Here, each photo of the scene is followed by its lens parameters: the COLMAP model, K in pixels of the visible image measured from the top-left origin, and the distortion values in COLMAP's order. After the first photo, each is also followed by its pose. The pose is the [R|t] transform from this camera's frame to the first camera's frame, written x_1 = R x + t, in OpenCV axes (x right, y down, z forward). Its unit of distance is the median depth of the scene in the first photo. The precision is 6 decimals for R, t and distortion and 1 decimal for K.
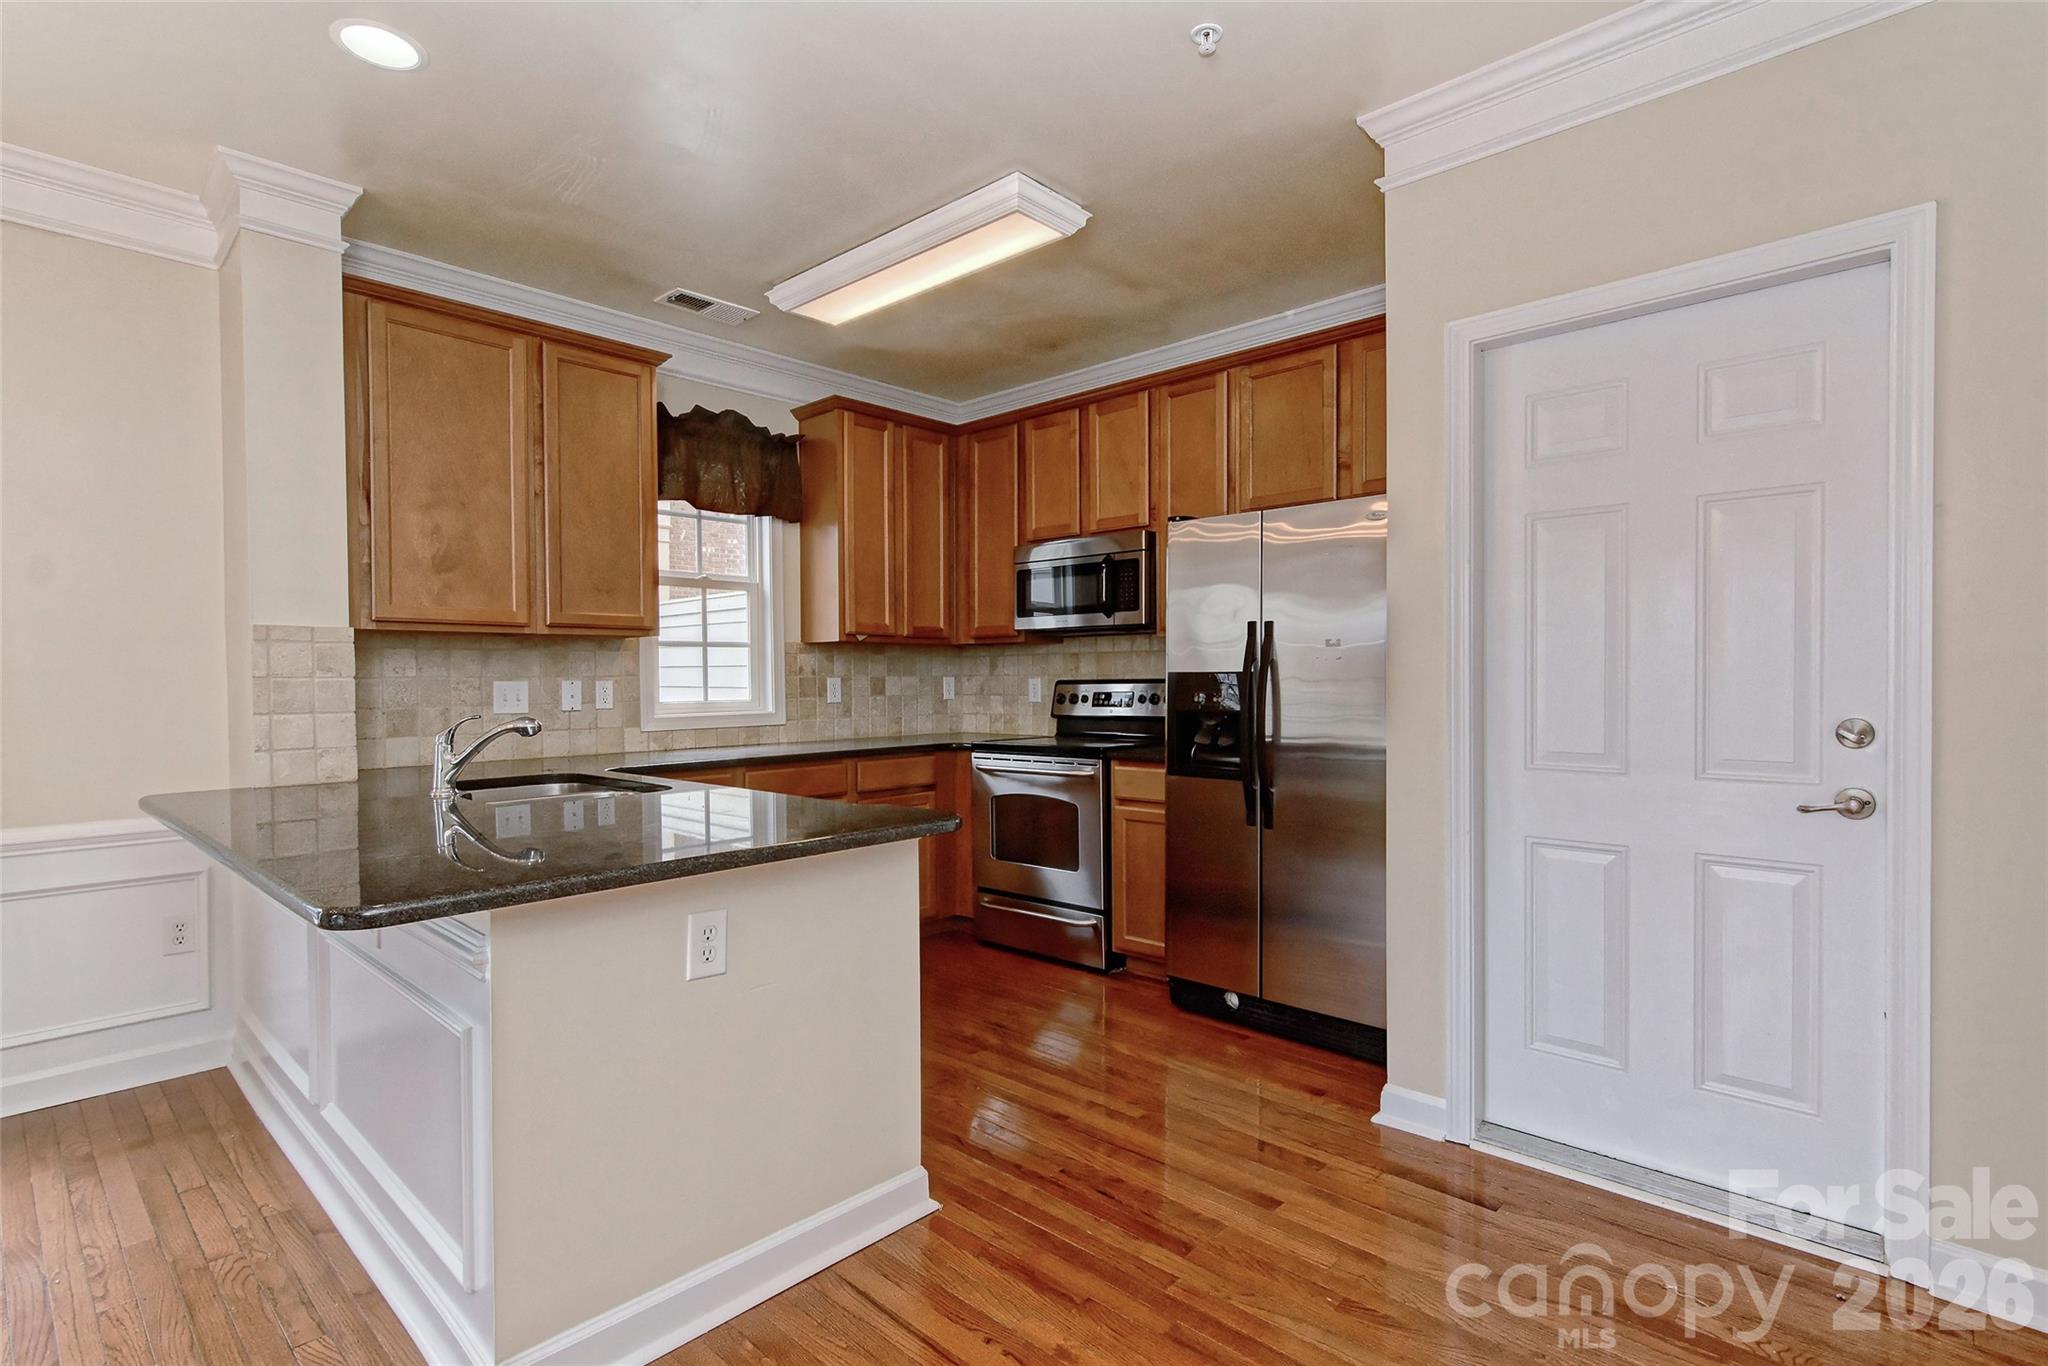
lens RADIAL K [[991.9, 0, 1037.0], [0, 991.9, 692.8], [0, 0, 1]] dist [0.004197, -0.001601]
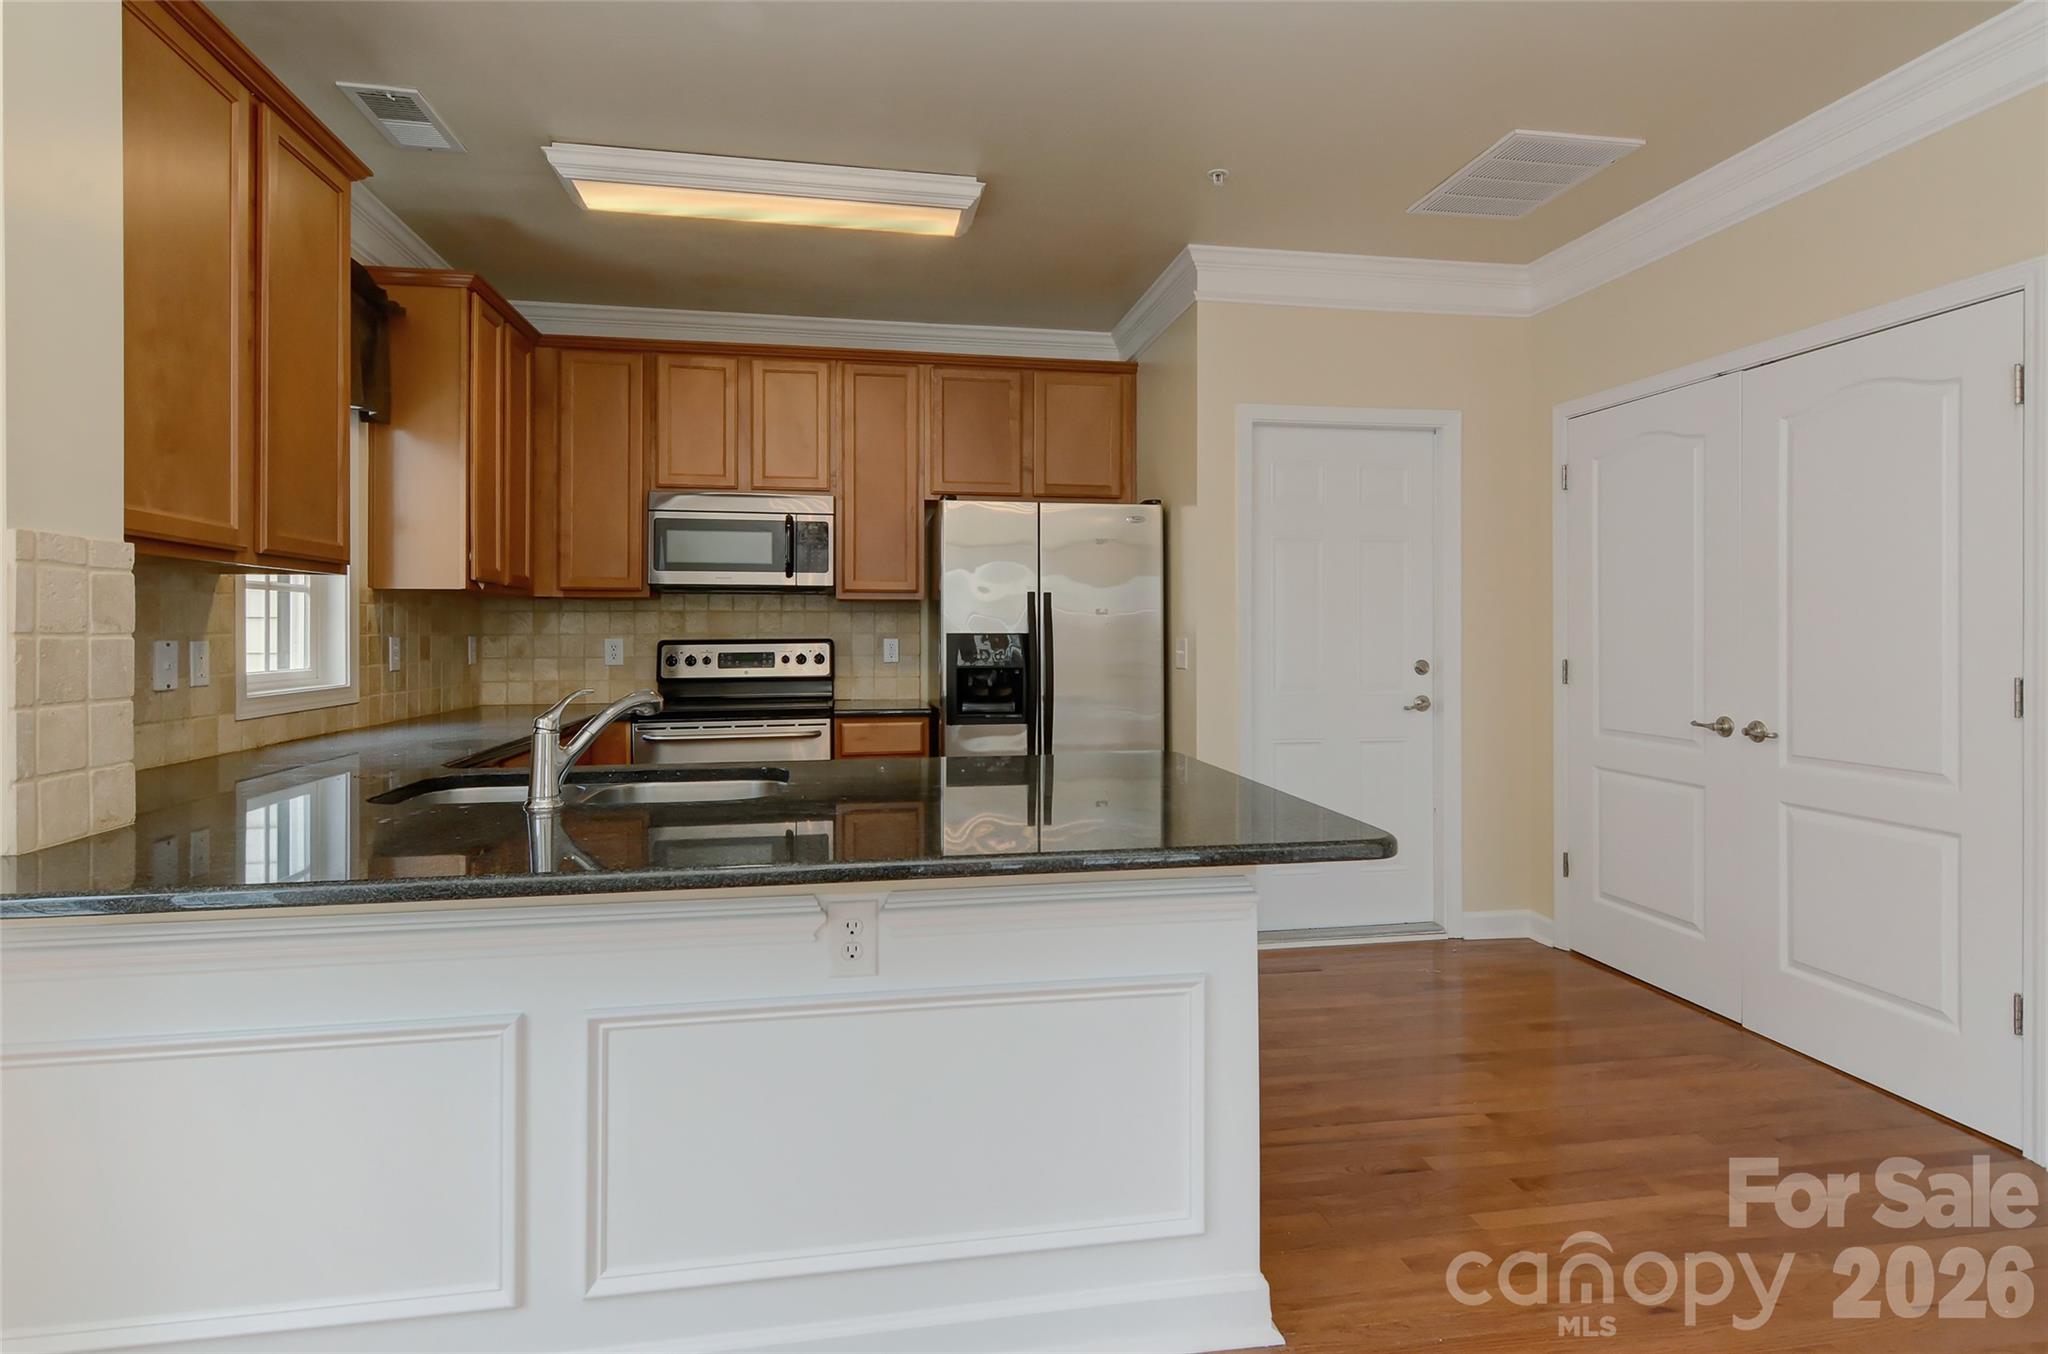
lens RADIAL K [[991.9, 0, 1031.0], [0, 991.9, 626.1], [0, 0, 1]] dist [0.004197, -0.001601]
pose [[0.606169, 0.010275, 0.795270, -0.568133], [0.010765, 0.999719, -0.021122, -0.003261], [-0.795263, 0.021365, 0.605888, 0.200599]]
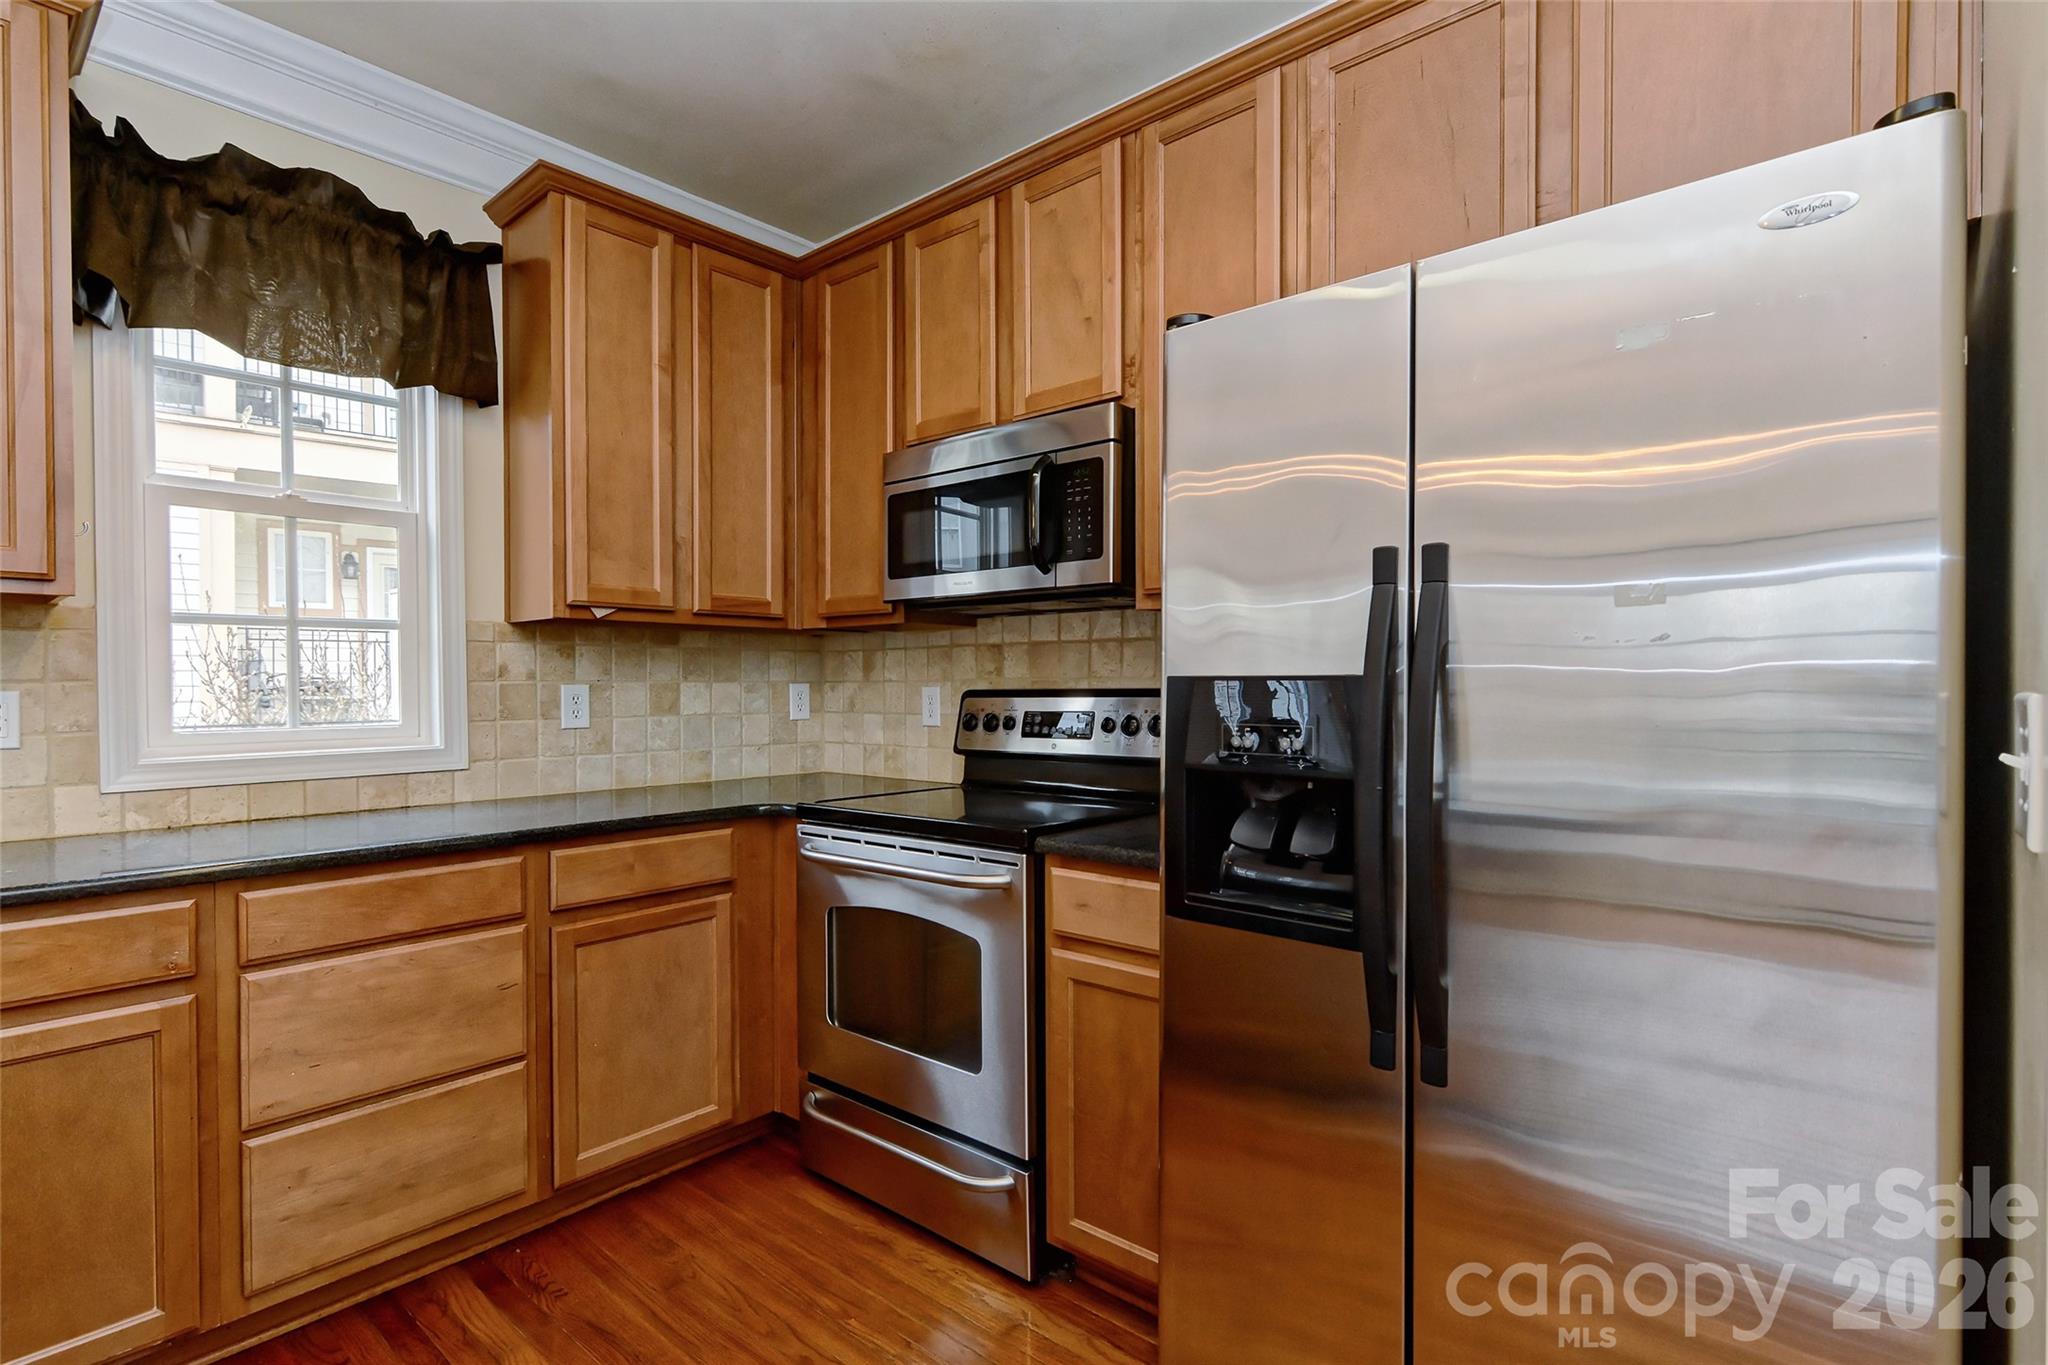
lens RADIAL K [[991.9, 0, 1038.1], [0, 991.9, 690.8], [0, 0, 1]] dist [0.004197, -0.001601]
pose [[0.999409, 0.002430, 0.034280, 0.049283], [-0.002130, 0.999959, -0.008807, -0.008182], [-0.034300, 0.008728, 0.999373, 0.463429]]
